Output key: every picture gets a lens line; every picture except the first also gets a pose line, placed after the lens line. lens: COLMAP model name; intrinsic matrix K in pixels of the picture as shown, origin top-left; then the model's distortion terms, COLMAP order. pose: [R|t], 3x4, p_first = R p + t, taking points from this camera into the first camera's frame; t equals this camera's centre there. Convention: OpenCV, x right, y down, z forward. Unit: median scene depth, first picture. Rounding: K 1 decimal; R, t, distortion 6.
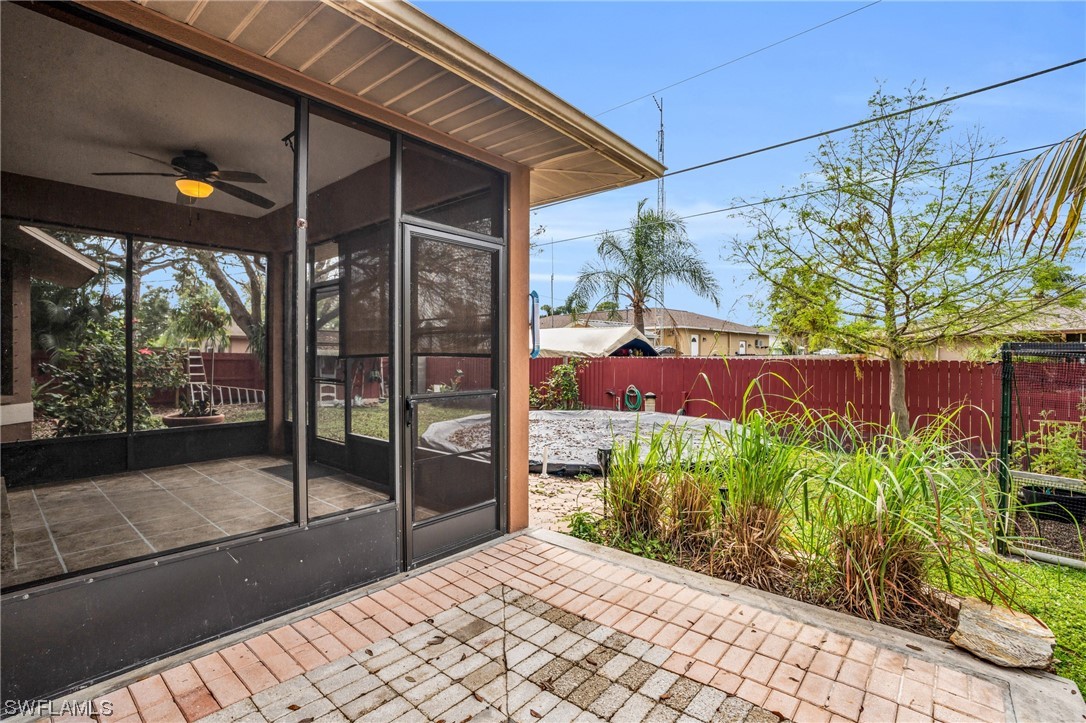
lens RADIAL K [[495.3, 0, 545.9], [0, 495.3, 363.1], [0, 0, 1]] dist [-0.030239, 0.005493]
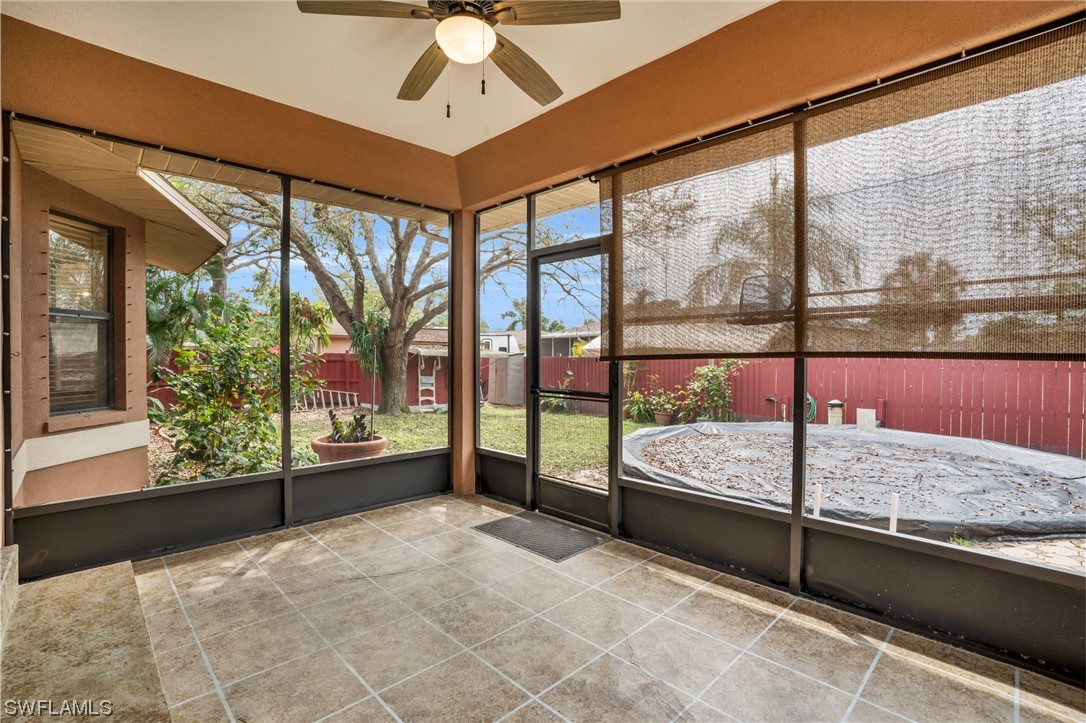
lens RADIAL K [[495.3, 0, 561.6], [0, 495.3, 358.4], [0, 0, 1]] dist [-0.030239, 0.005493]
pose [[0.997344, -0.000996, -0.072832, -0.154419], [0.000289, 0.999953, -0.009708, -0.001729], [0.072839, 0.009661, 0.997297, 0.126411]]
